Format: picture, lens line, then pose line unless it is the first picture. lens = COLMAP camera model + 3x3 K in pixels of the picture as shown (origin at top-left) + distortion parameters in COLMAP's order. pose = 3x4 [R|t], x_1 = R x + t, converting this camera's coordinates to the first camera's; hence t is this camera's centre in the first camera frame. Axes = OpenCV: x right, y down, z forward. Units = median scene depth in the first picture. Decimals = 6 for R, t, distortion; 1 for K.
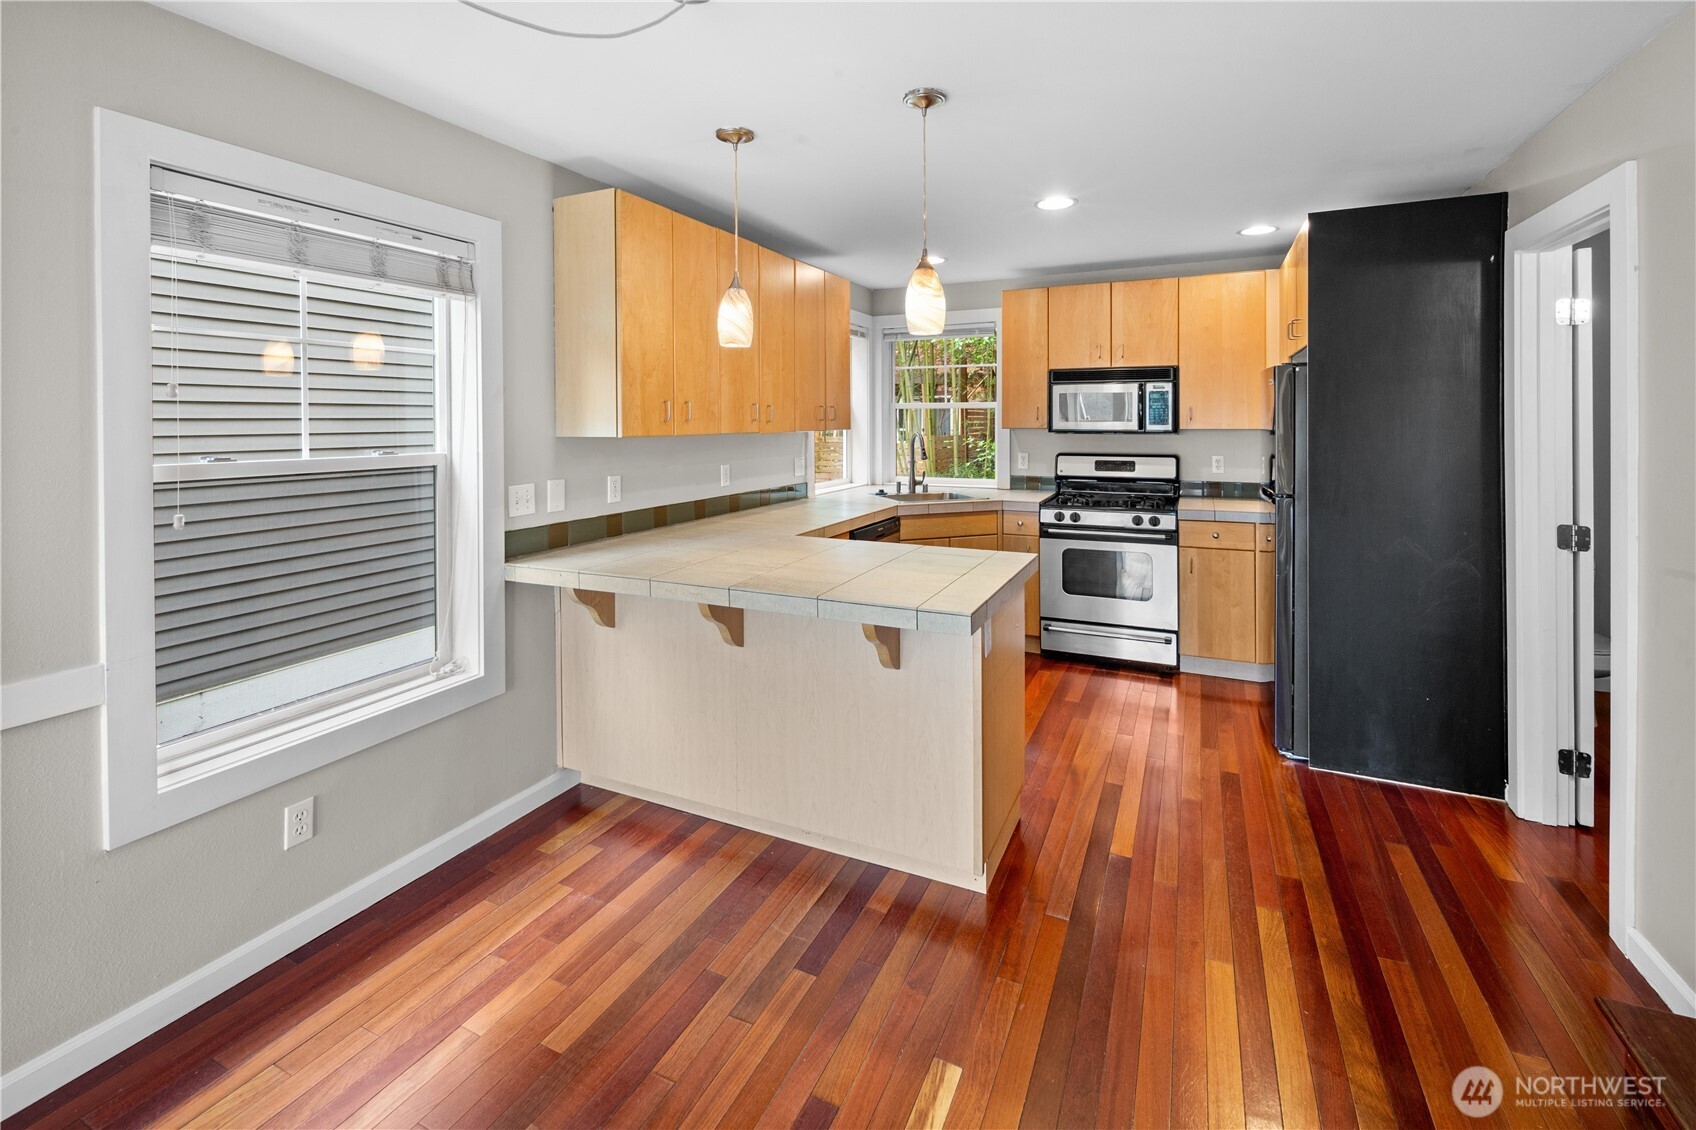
lens RADIAL K [[728.6, 0, 865.5], [0, 728.6, 424.9], [0, 0, 1]] dist [0.000538, 0.000099]
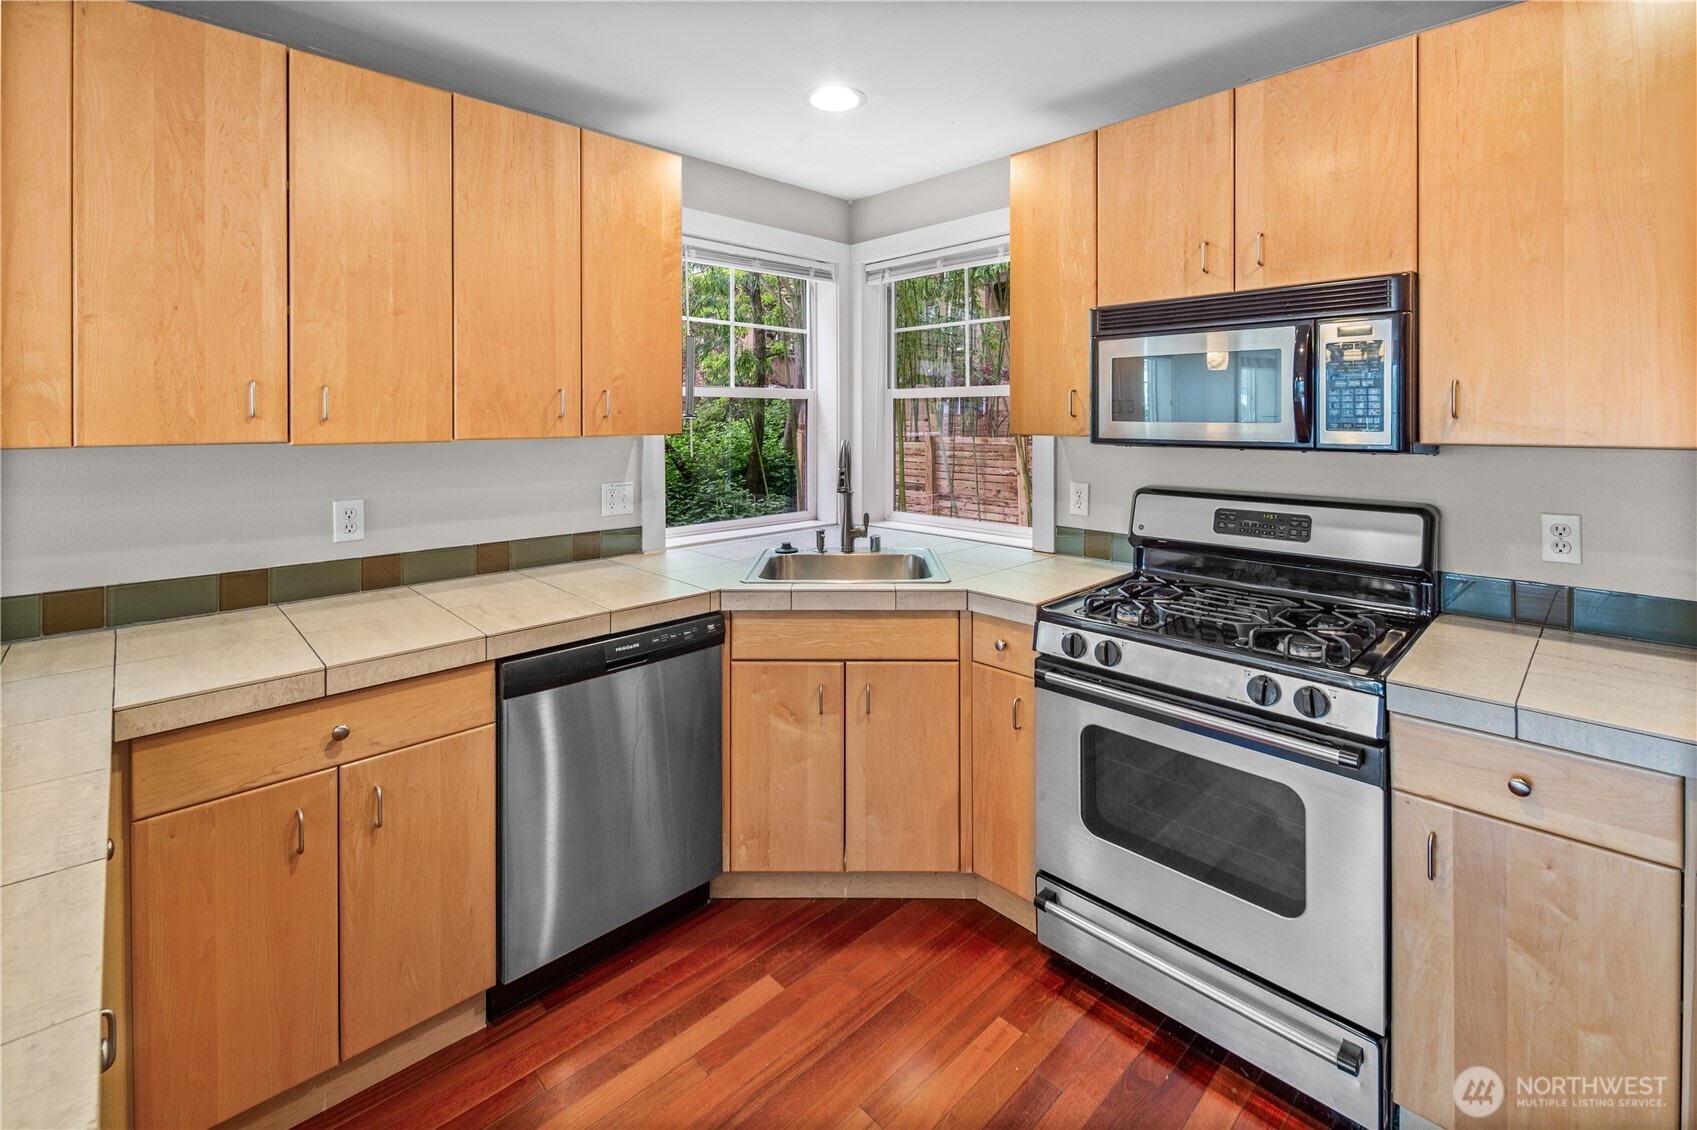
lens RADIAL K [[739.8, 0, 854.1], [0, 739.8, 415.0], [0, 0, 1]] dist [0.002529, -0.004041]
pose [[0.929598, 0.000423, -0.368575, 0.307109], [-0.003260, 0.999970, -0.007074, -0.004844], [0.368561, 0.007778, 0.929571, 0.553340]]
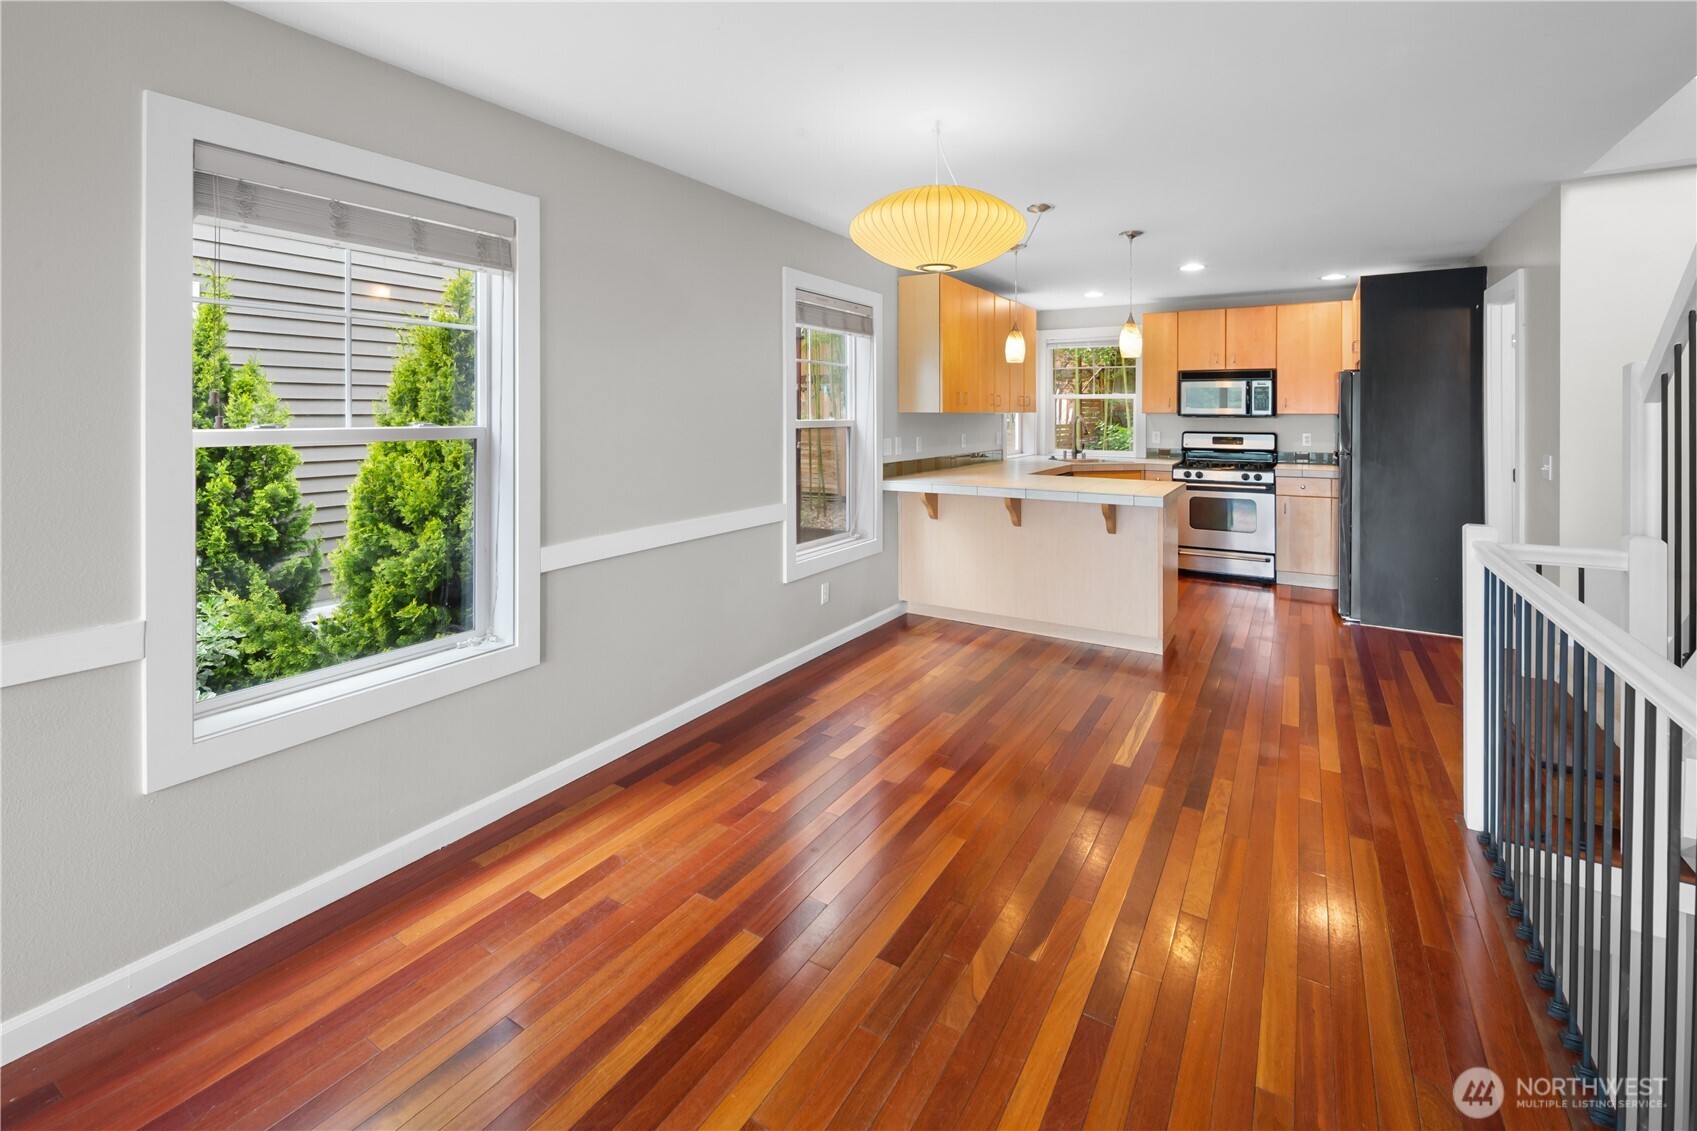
lens RADIAL K [[739.8, 0, 854.1], [0, 739.8, 415.5], [0, 0, 1]] dist [0.002529, -0.004041]
pose [[0.992482, 0.006188, -0.122232, -0.206412], [-0.006636, 0.999973, -0.003255, 0.019635], [0.122208, 0.004042, 0.992496, -0.521601]]
